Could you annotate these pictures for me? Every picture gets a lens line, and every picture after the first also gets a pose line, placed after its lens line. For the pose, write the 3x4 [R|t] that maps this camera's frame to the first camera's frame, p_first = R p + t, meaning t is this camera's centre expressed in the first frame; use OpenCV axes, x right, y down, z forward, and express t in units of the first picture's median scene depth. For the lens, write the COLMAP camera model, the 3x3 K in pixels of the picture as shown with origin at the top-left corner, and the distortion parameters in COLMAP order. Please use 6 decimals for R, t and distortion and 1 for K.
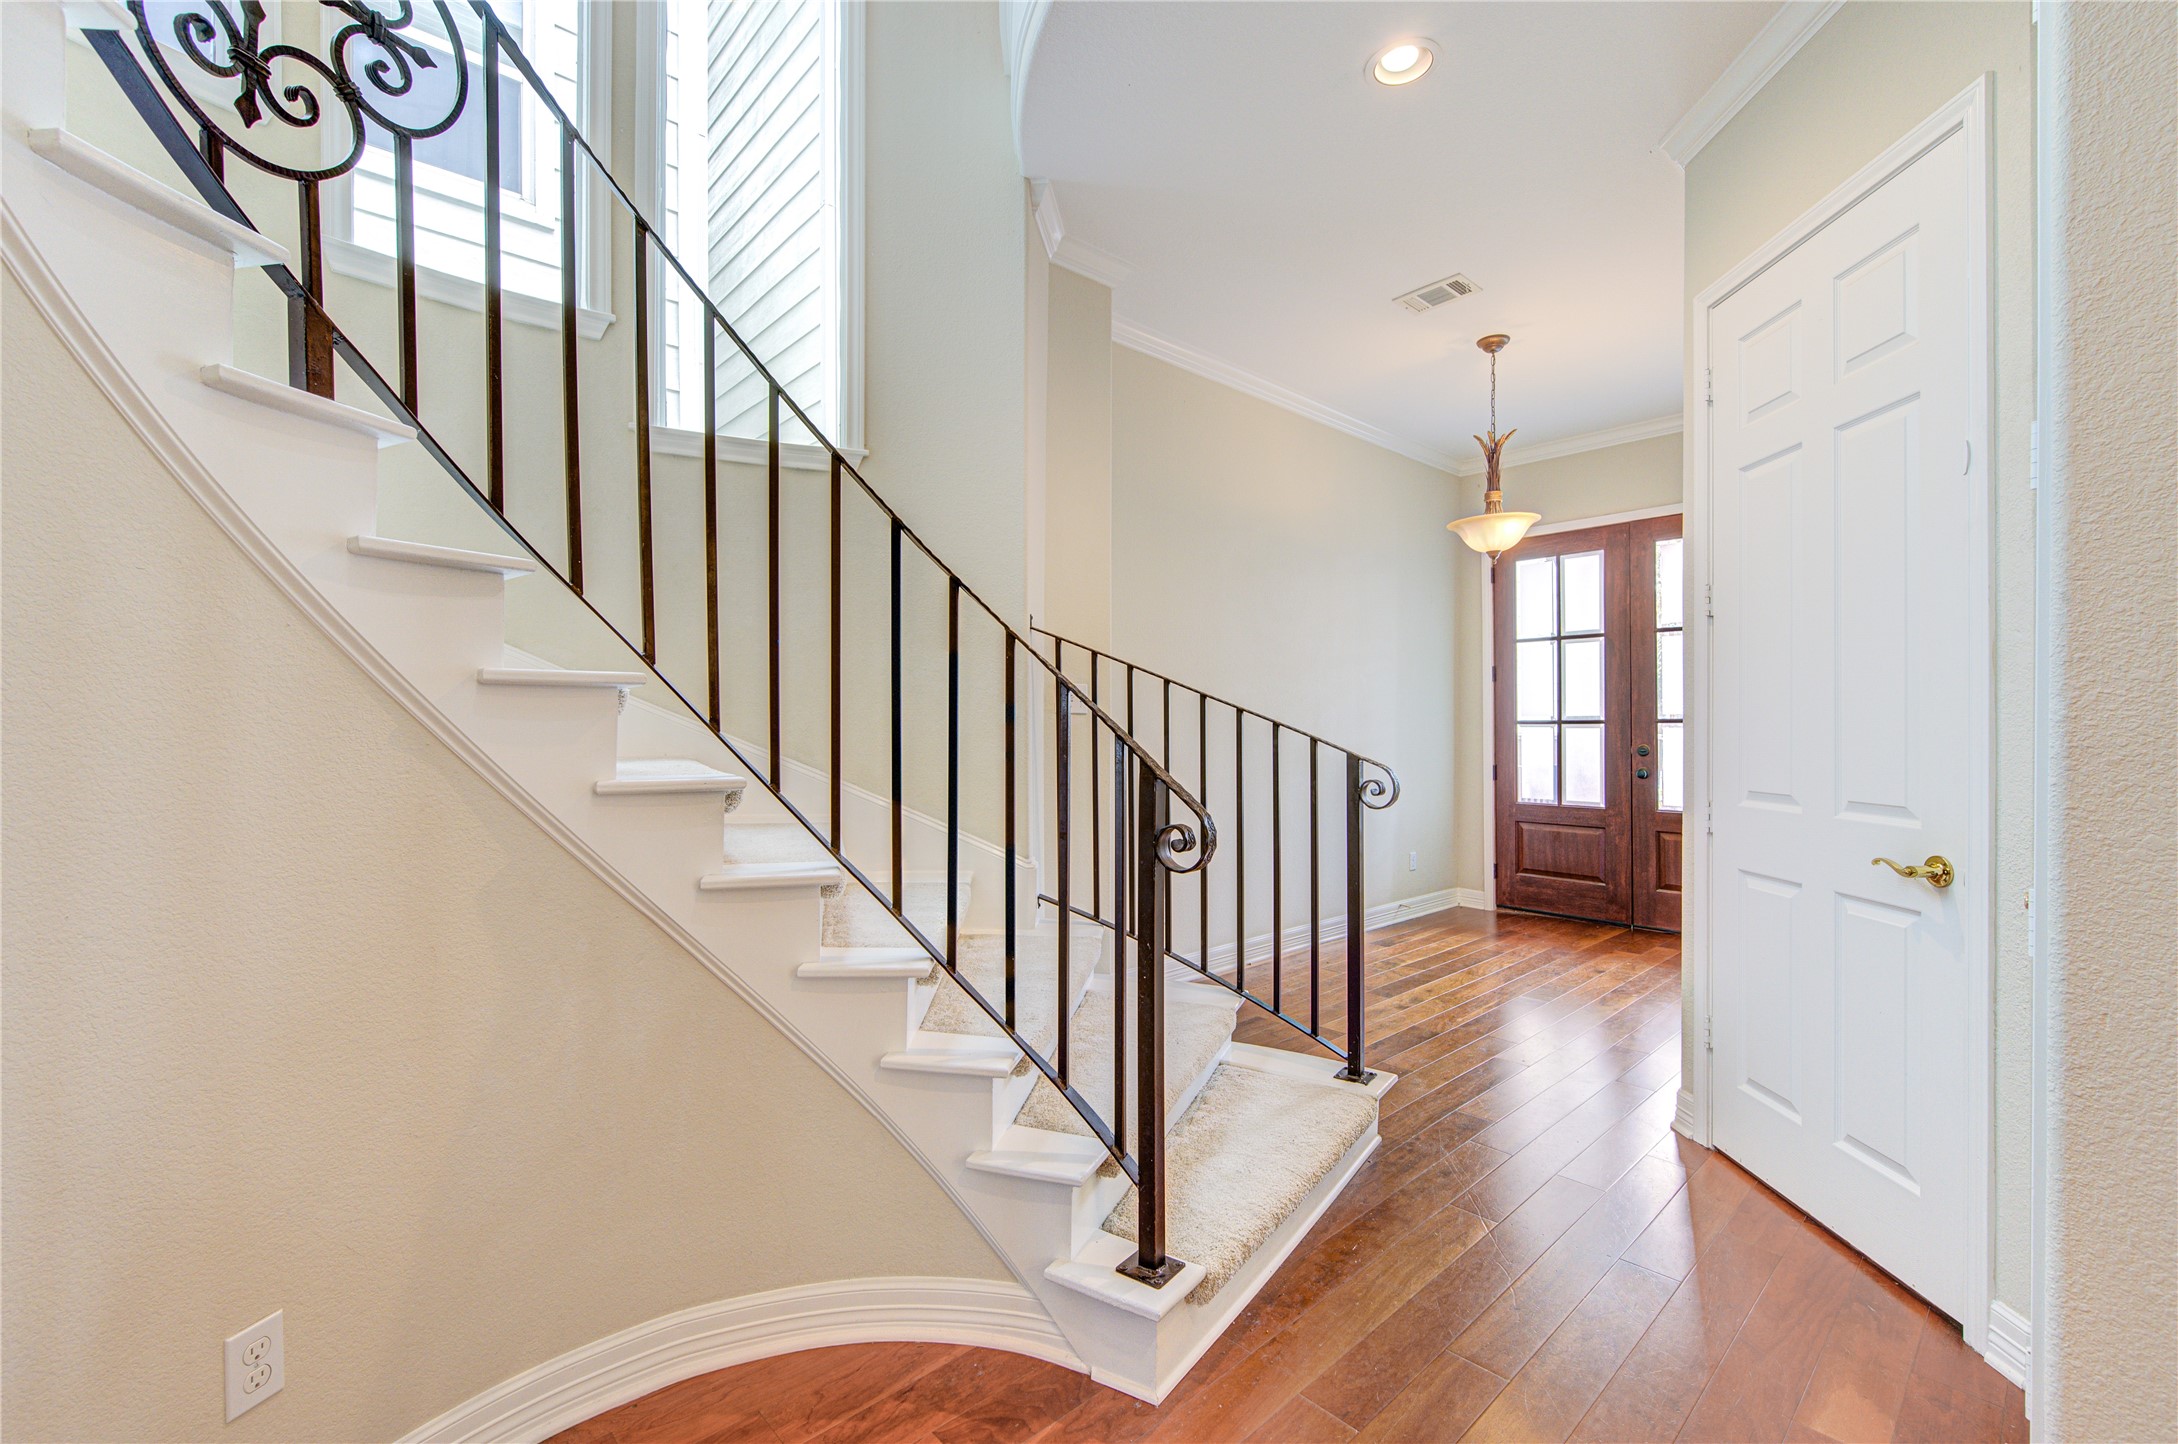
lens RADIAL K [[897.9, 0, 1080.9], [0, 897.9, 730.7], [0, 0, 1]] dist [0.001439, 0.000253]
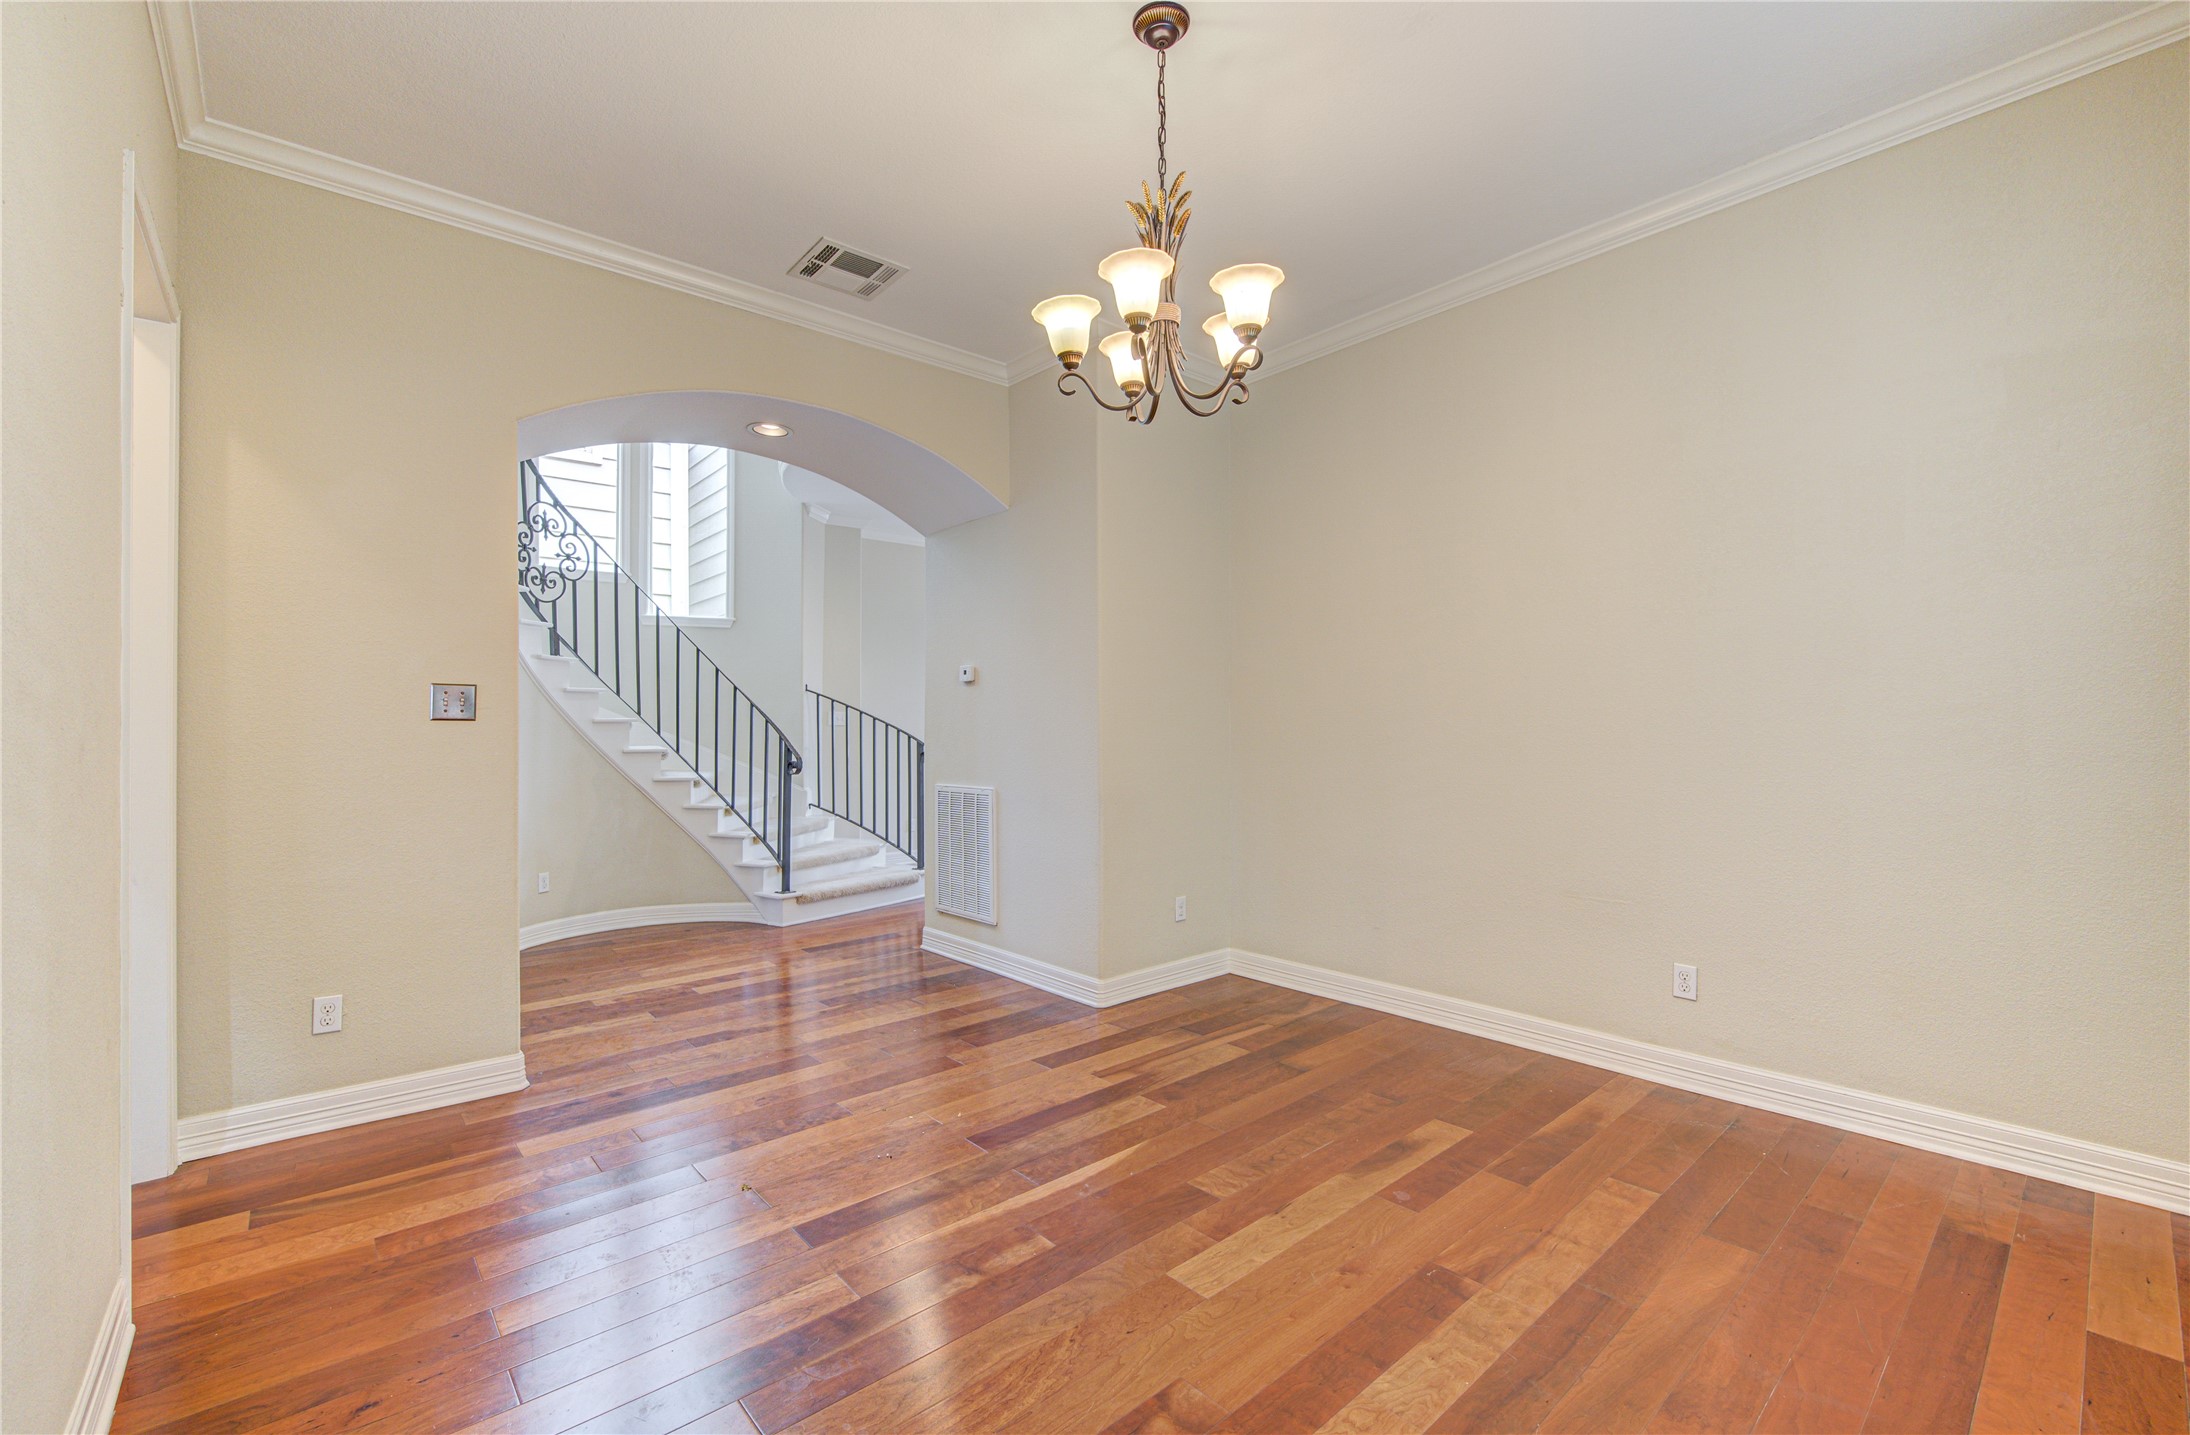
lens RADIAL K [[905.4, 0, 1103.3], [0, 905.4, 717.0], [0, 0, 1]] dist [0.000641, 0.000004]
pose [[0.999931, -0.006441, -0.009852, 1.356457], [0.006298, 0.999875, -0.014518, -0.006470], [0.009944, 0.014455, 0.999846, -2.495017]]
